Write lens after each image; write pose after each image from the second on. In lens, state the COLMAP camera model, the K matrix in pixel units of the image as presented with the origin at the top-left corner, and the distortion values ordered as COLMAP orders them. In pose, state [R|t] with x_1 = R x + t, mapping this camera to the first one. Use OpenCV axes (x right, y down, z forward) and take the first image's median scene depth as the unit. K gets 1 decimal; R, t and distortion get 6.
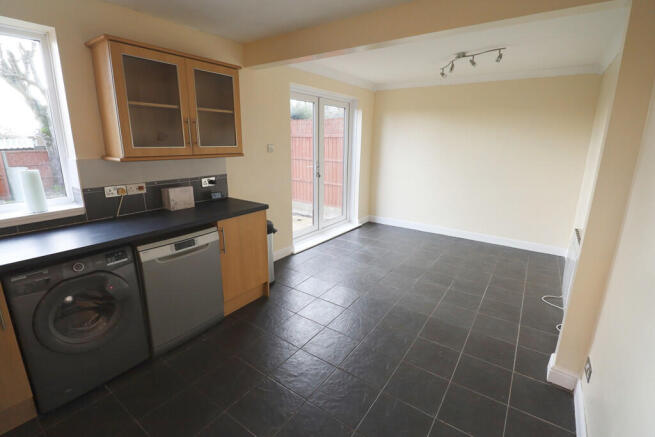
lens RADIAL K [[302.8, 0, 325.7], [0, 302.8, 215.5], [0, 0, 1]] dist [-0.016513, -0.003439]
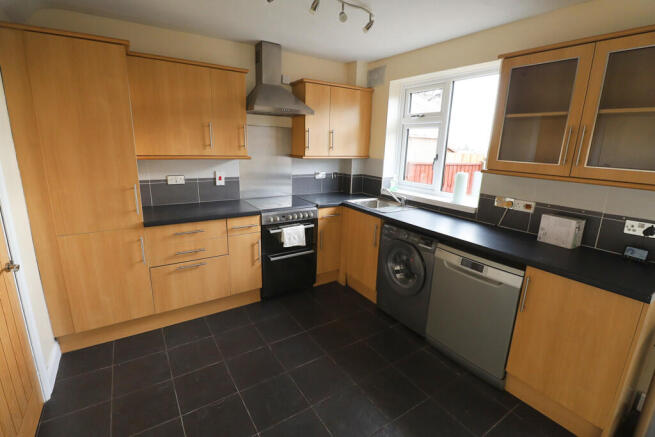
lens RADIAL K [[302.8, 0, 324.7], [0, 302.8, 215.9], [0, 0, 1]] dist [-0.016513, -0.003439]
pose [[-0.366223, 0.194834, -0.909902, 0.477426], [-0.259459, 0.917673, 0.300926, -0.189808], [0.893623, 0.346288, -0.285521, 0.760705]]
